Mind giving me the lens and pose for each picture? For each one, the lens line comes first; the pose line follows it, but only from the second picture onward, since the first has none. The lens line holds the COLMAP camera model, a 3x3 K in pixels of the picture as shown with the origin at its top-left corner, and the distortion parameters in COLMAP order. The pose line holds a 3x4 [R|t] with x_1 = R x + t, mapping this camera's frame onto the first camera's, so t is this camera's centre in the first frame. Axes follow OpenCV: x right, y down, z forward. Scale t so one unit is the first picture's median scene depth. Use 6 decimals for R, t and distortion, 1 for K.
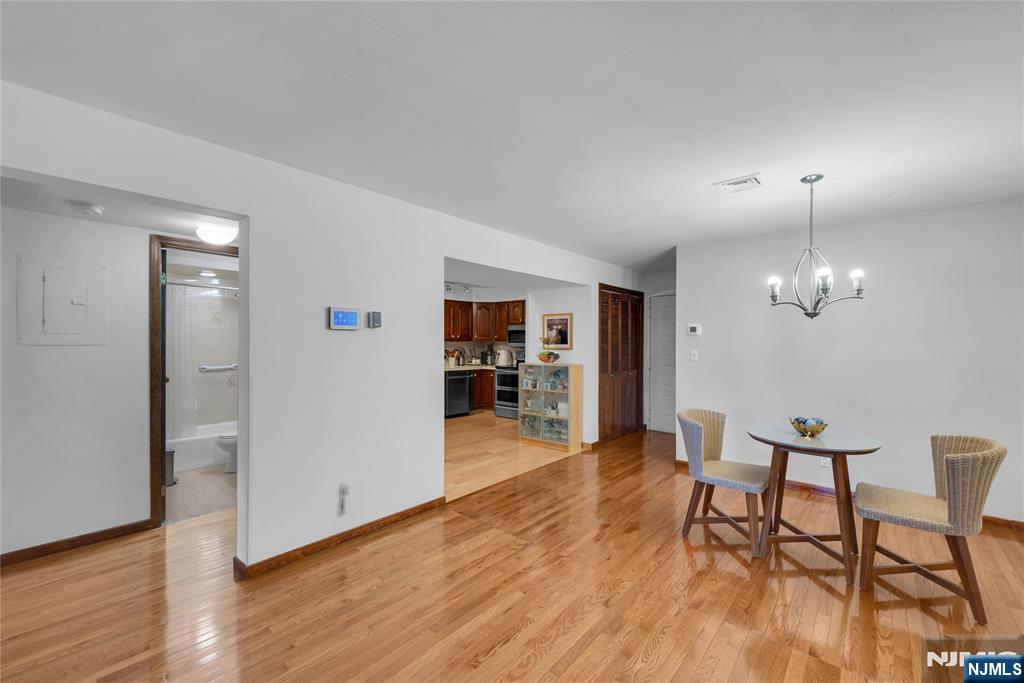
lens RADIAL K [[416.2, 0, 539.8], [0, 416.2, 340.3], [0, 0, 1]] dist [-0.013339, 0.001064]
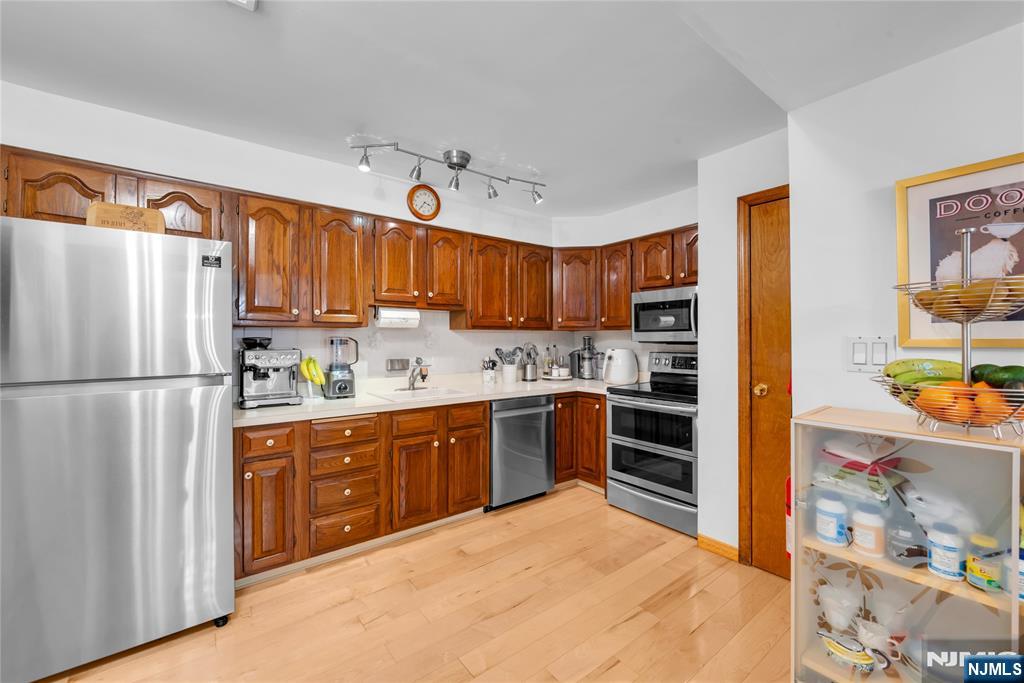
lens RADIAL K [[416.2, 0, 529.8], [0, 416.2, 336.8], [0, 0, 1]] dist [-0.013339, 0.001064]
pose [[0.978915, -0.004990, -0.204209, -0.093603], [0.004437, 0.999985, -0.003163, 0.011380], [0.204222, 0.002190, 0.978922, 0.548426]]
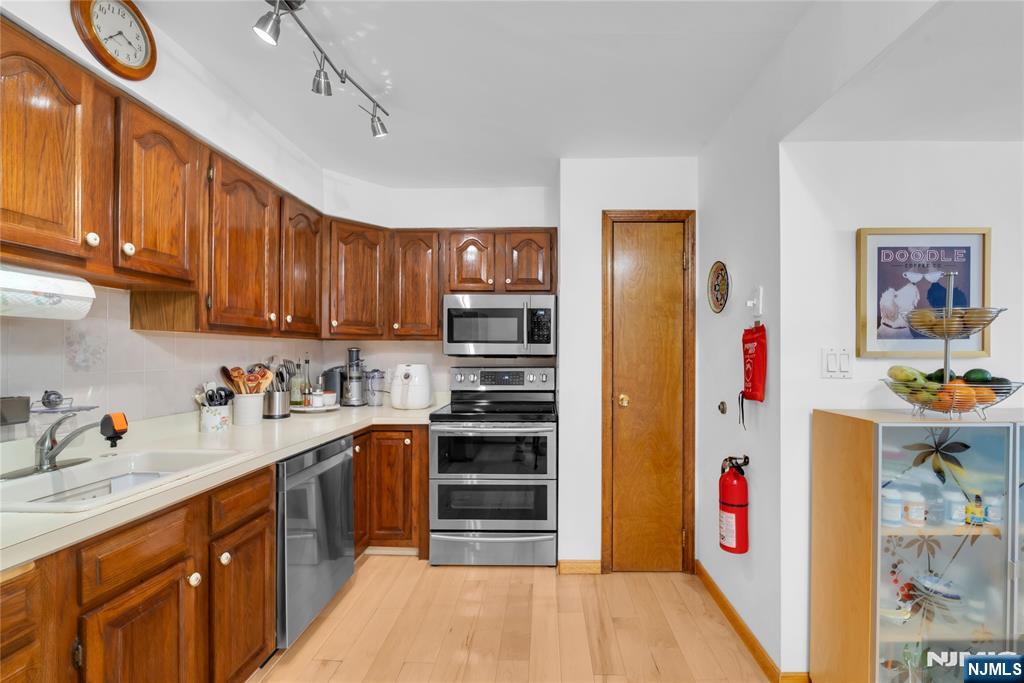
lens RADIAL K [[416.2, 0, 563.0], [0, 416.2, 353.3], [0, 0, 1]] dist [-0.013339, 0.001064]
pose [[0.780714, -0.000272, 0.624889, -0.220874], [-0.001446, 0.999996, 0.002242, 0.013235], [-0.624887, -0.002654, 0.780711, 0.657181]]
